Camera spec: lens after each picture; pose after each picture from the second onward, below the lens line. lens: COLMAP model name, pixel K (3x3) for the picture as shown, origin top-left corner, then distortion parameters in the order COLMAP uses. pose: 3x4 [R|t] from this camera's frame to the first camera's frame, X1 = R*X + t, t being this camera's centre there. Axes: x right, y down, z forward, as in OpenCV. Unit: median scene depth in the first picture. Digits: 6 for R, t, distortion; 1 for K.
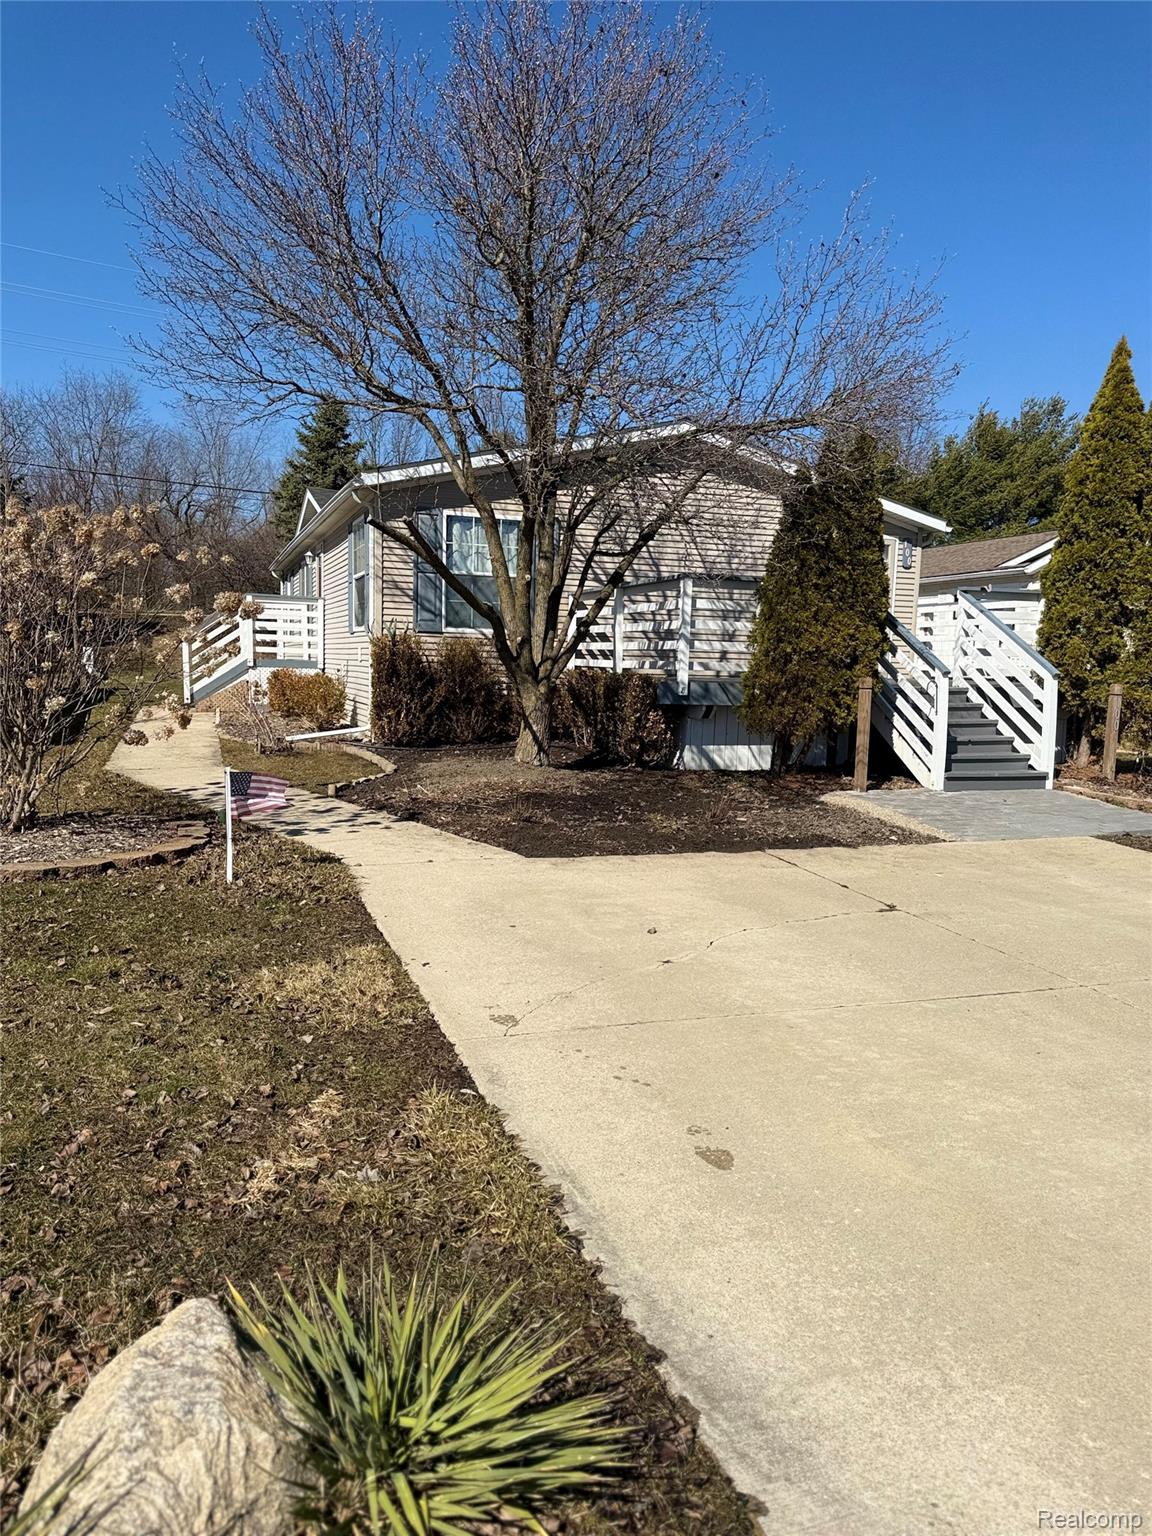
lens RADIAL K [[1080.9, 0, 573.5], [0, 1080.9, 764.2], [0, 0, 1]] dist [-0.004040, -0.002941]
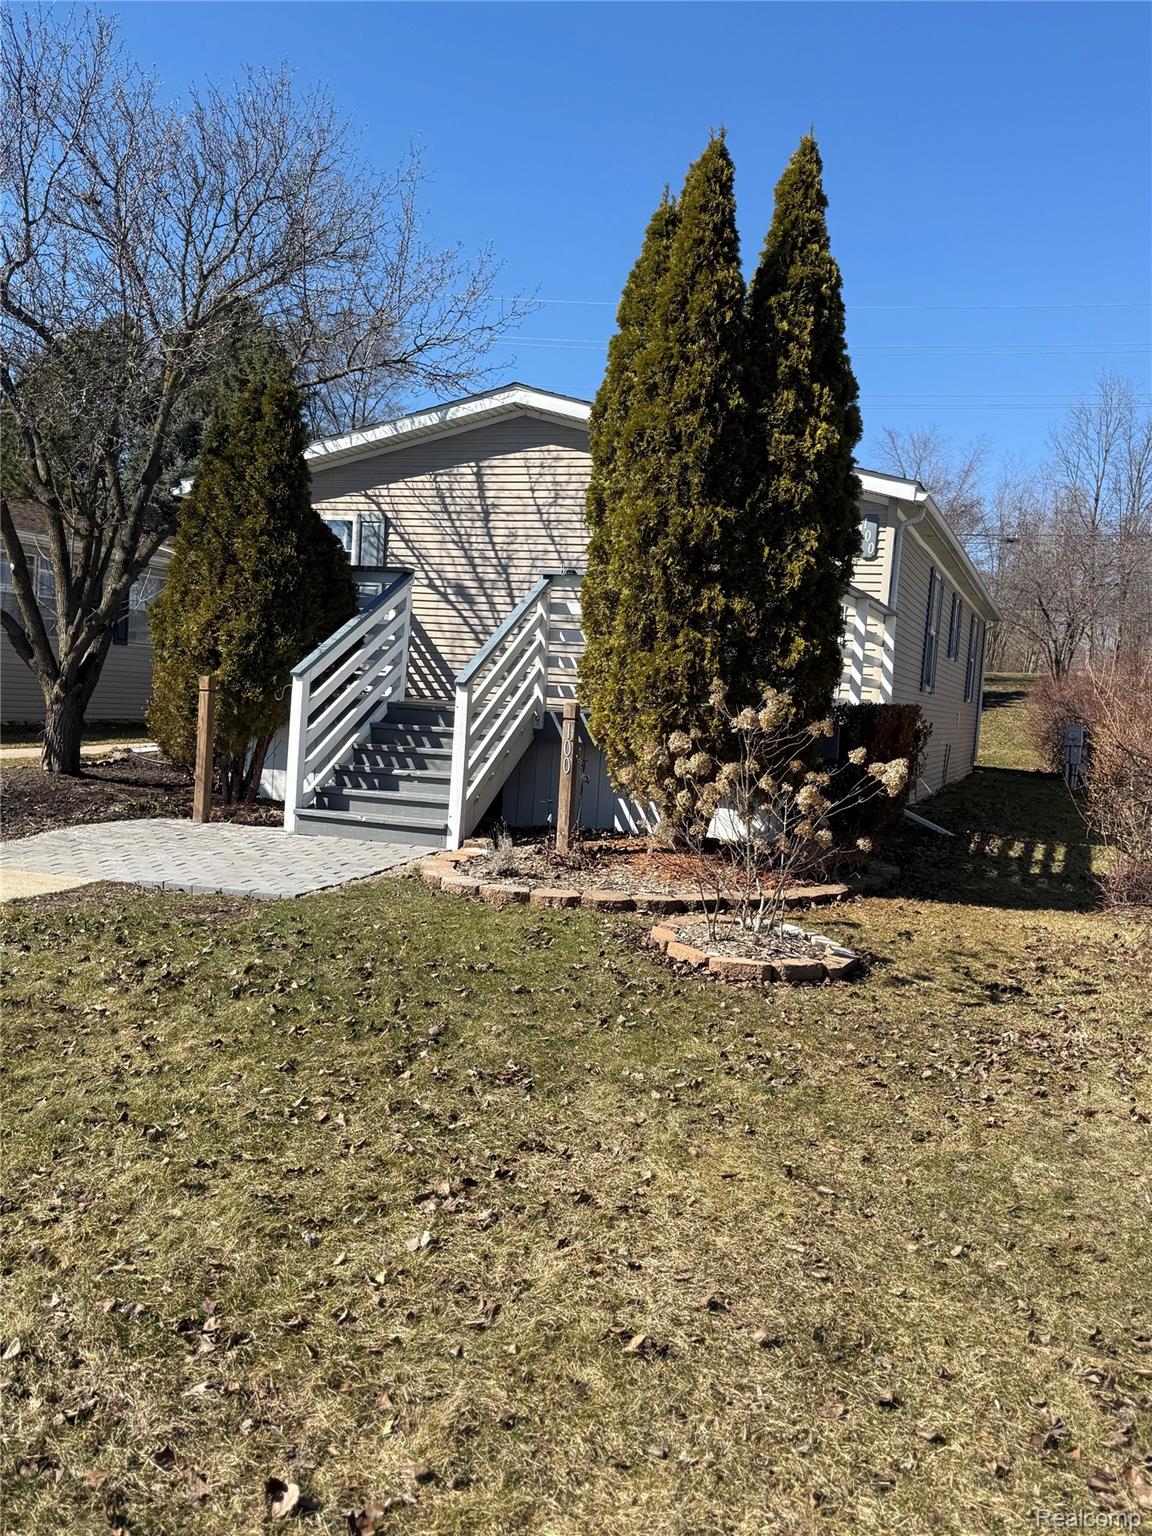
lens RADIAL K [[1284.1, 0, 575.6], [0, 1284.1, 782.7], [0, 0, 1]] dist [0.014740, 0.001961]
pose [[0.783977, 0.064101, -0.617472, 0.966332], [-0.102191, 0.994411, -0.026515, -0.005449], [0.612322, 0.083887, 0.786146, 0.394151]]
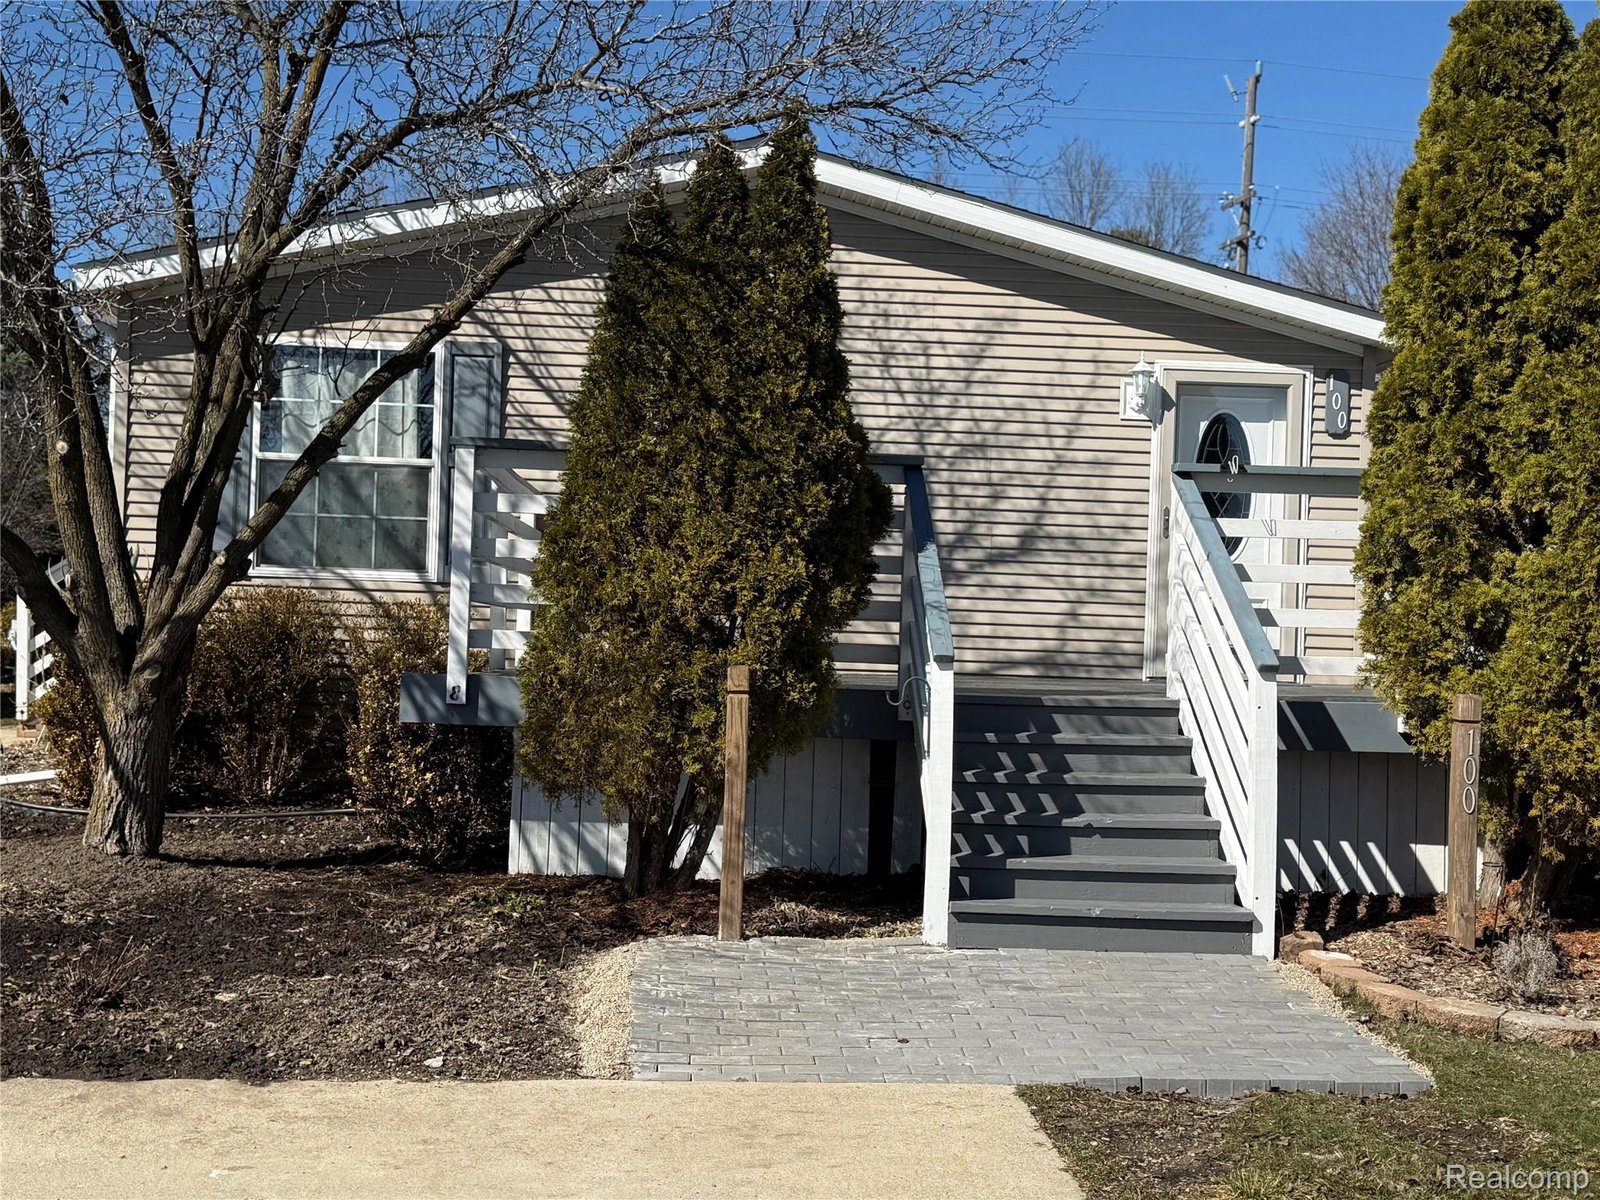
lens RADIAL K [[2060.2, 0, 801.7], [0, 2060.2, 593.3], [0, 0, 1]] dist [0.073561, 0.000000]
pose [[0.966946, 0.000351, -0.254980, 0.455497], [-0.032848, 0.991838, -0.123202, -0.009125], [0.252855, 0.127506, 0.959065, 0.204796]]
